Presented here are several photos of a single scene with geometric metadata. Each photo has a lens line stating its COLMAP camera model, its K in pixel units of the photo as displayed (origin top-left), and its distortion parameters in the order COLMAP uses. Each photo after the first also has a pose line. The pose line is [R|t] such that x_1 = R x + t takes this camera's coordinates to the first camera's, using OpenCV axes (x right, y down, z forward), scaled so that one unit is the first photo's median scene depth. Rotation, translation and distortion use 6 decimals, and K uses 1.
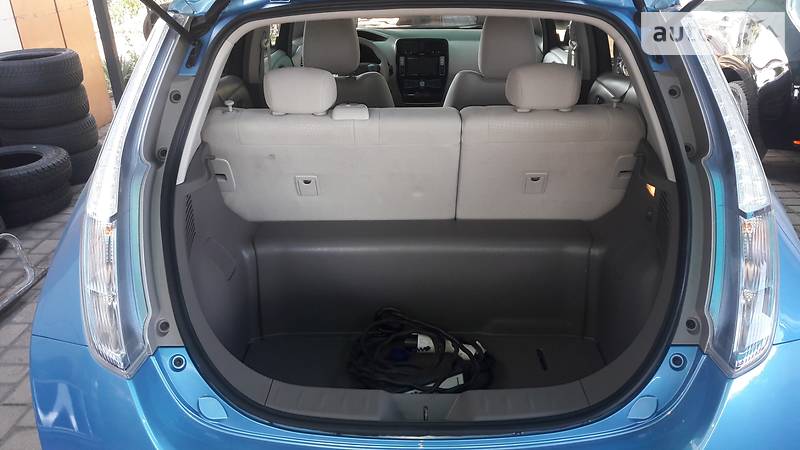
lens RADIAL K [[649.1, 0, 395.7], [0, 649.1, 223.2], [0, 0, 1]] dist [0.035599, -0.039711]
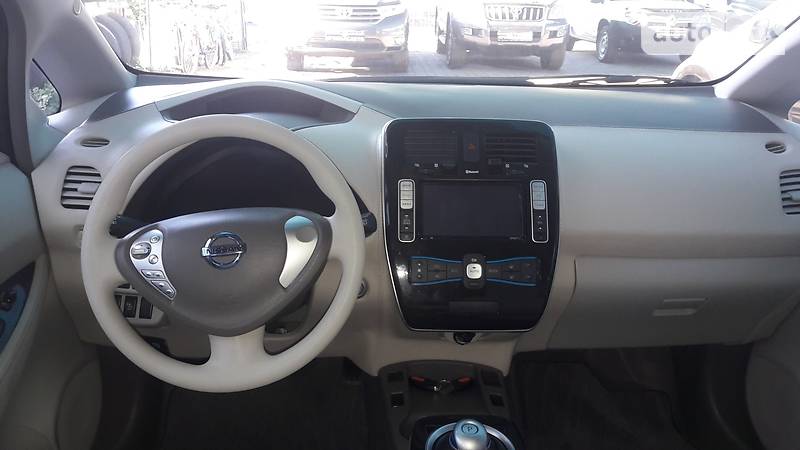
lens RADIAL K [[649.1, 0, 402.0], [0, 649.1, 227.5], [0, 0, 1]] dist [0.035599, -0.039711]
pose [[0.996253, 0.005842, 0.086294, -0.017564], [-0.001419, 0.998686, -0.051224, -0.217327], [-0.086480, 0.050910, 0.994952, 0.701225]]
